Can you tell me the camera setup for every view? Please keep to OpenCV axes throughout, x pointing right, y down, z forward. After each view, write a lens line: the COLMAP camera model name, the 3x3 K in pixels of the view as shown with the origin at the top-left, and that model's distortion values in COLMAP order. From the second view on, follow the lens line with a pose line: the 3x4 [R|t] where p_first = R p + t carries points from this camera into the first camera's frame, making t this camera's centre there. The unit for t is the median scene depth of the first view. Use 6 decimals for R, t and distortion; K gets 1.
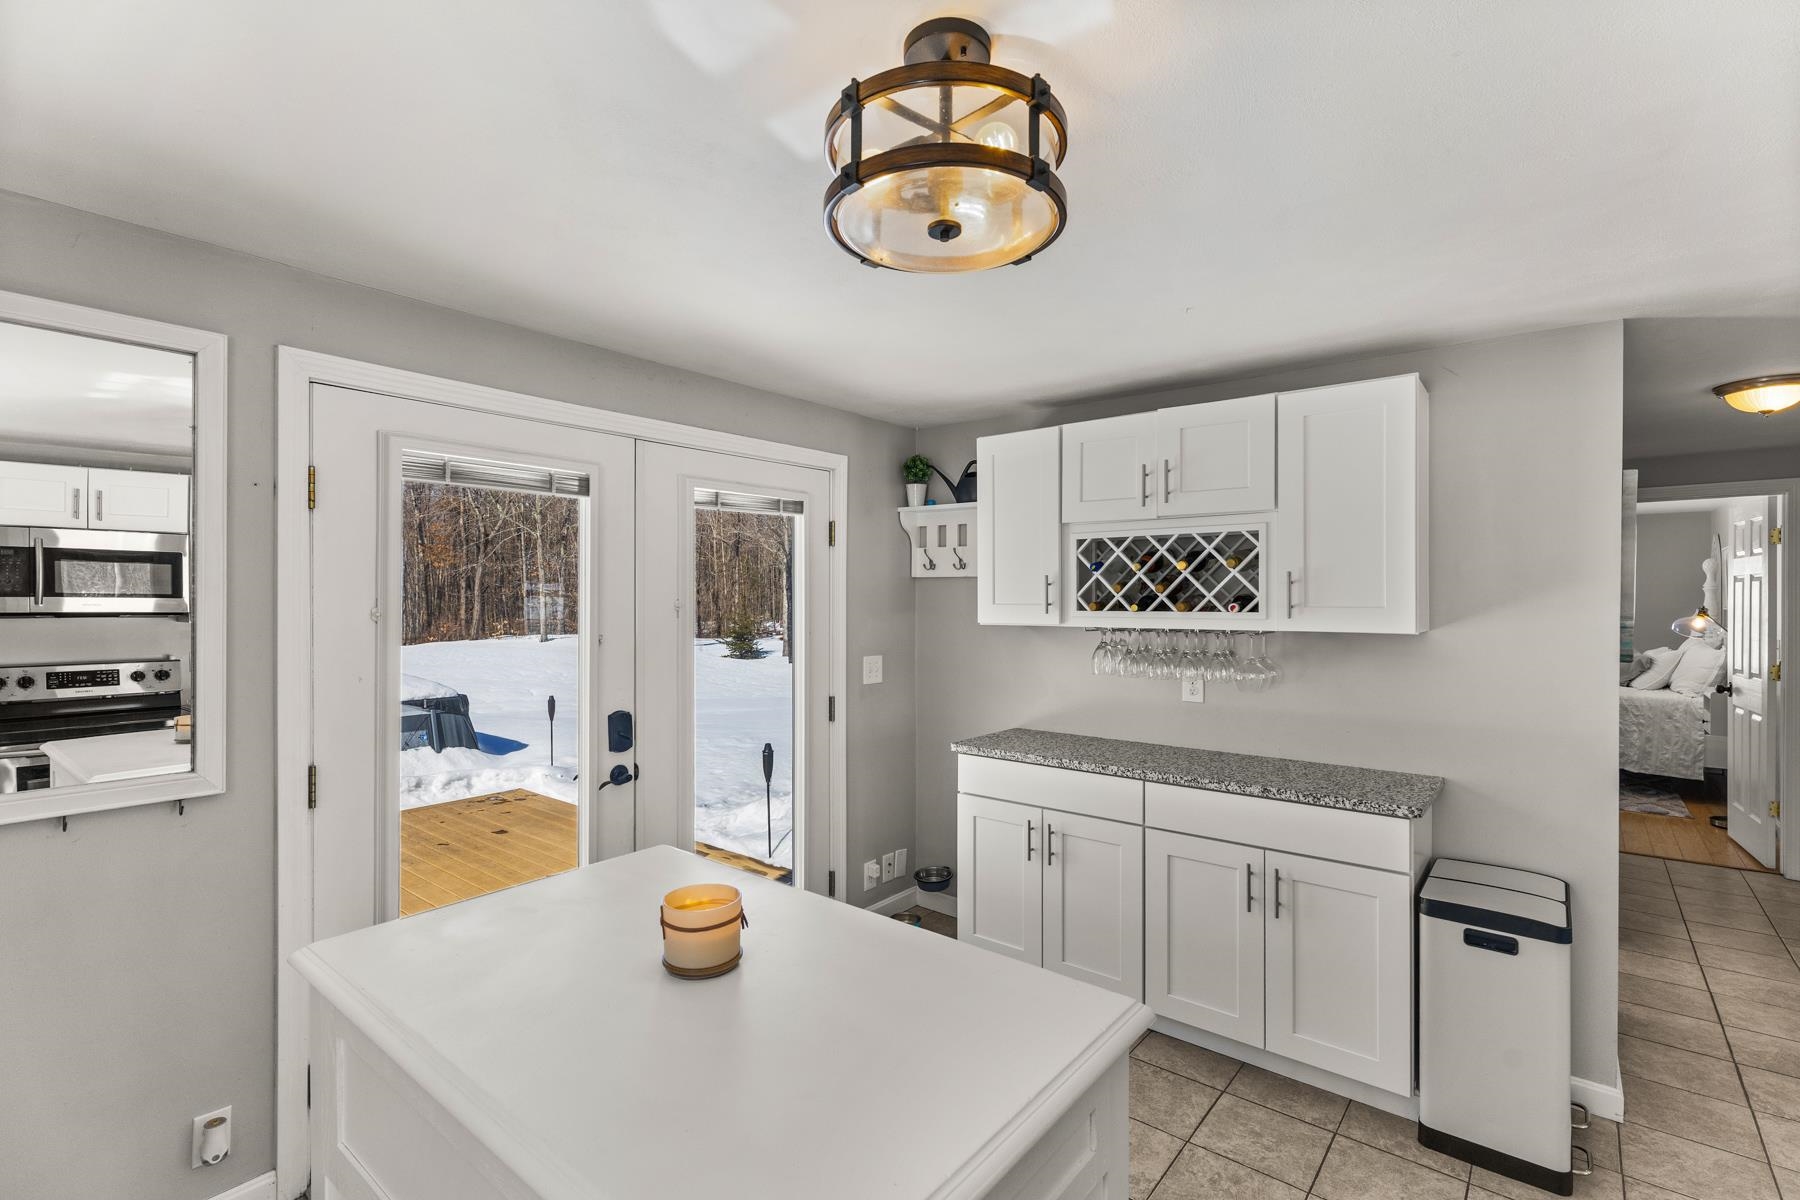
lens RADIAL K [[820.9, 0, 872.1], [0, 820.9, 600.2], [0, 0, 1]] dist [0.005739, 0.000733]
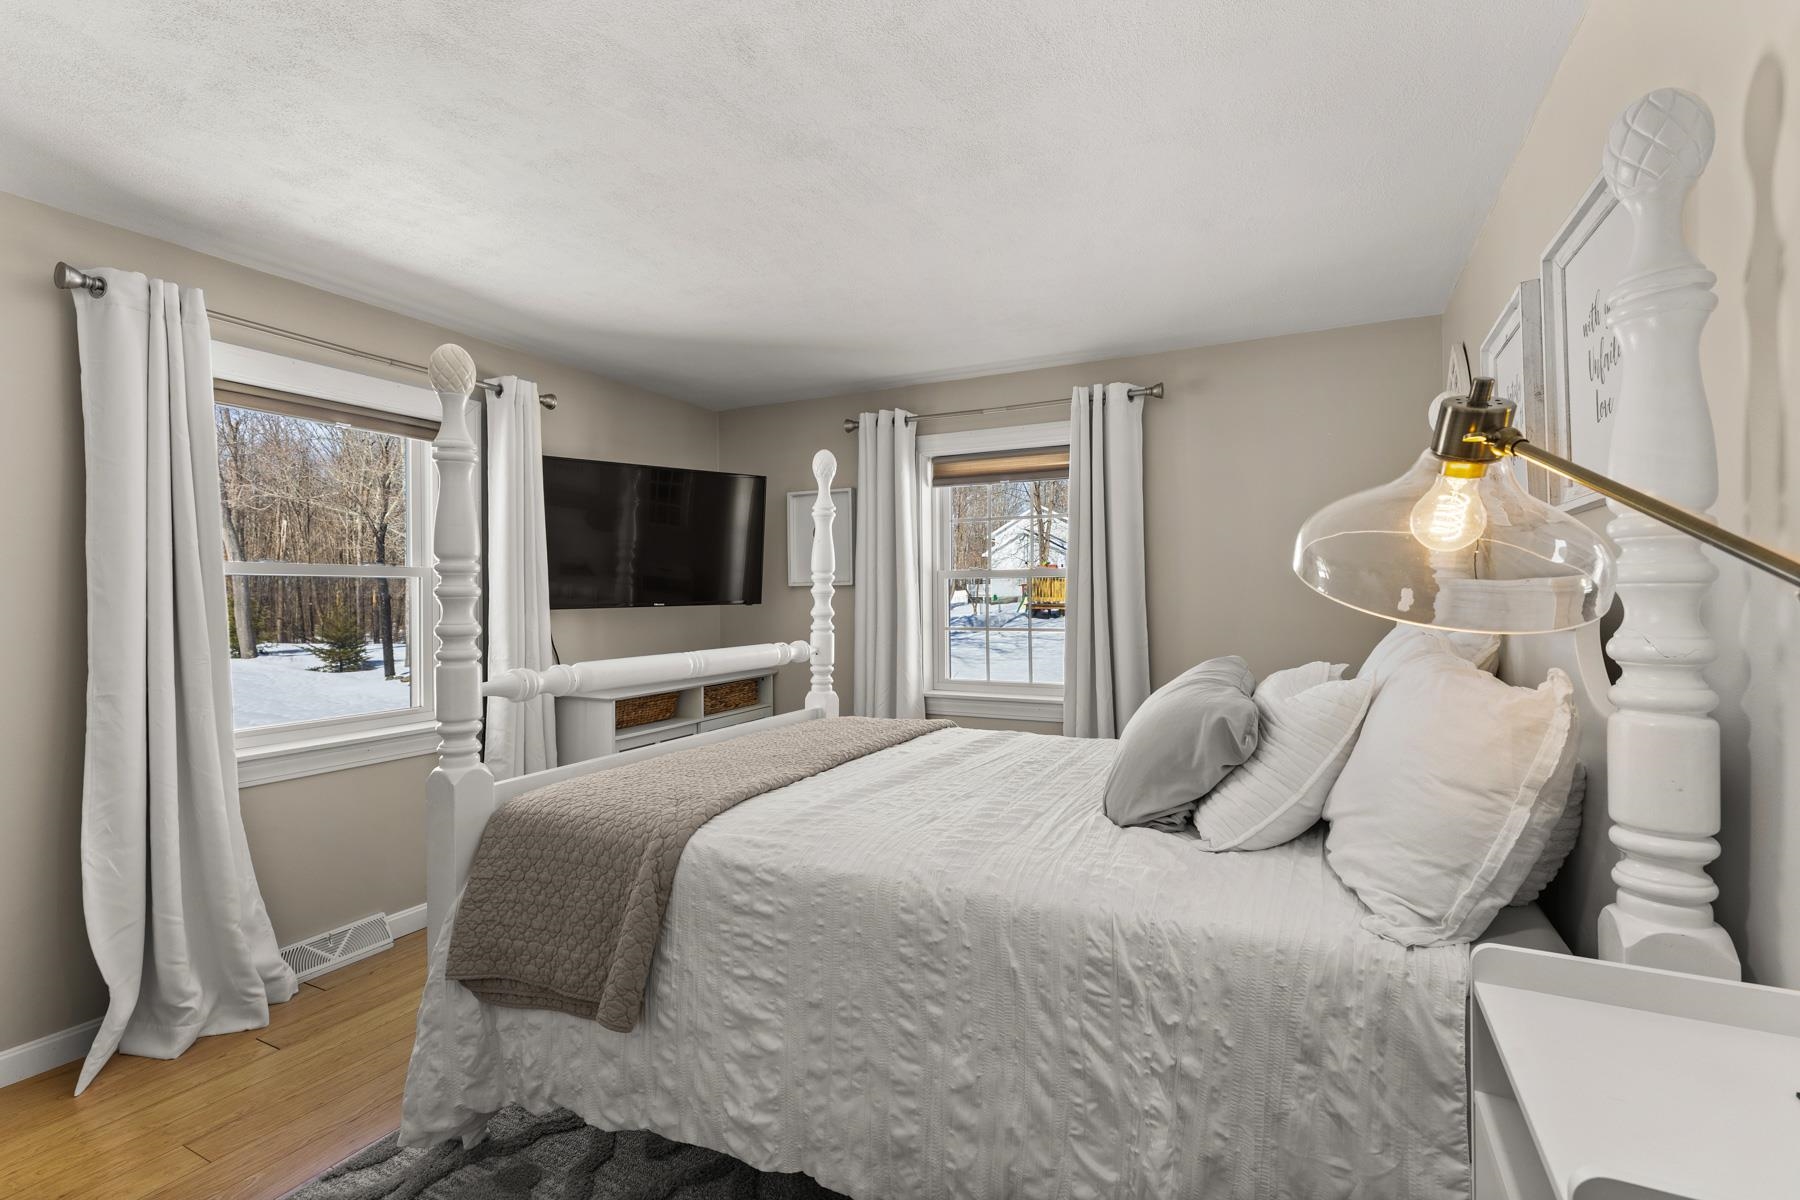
lens RADIAL K [[820.9, 0, 890.3], [0, 820.9, 603.4], [0, 0, 1]] dist [0.005739, 0.000733]
pose [[0.974378, -0.002905, 0.224896, 0.782197], [0.002171, 0.999991, 0.003513, 0.036898], [-0.224905, -0.002935, 0.974376, 0.789344]]
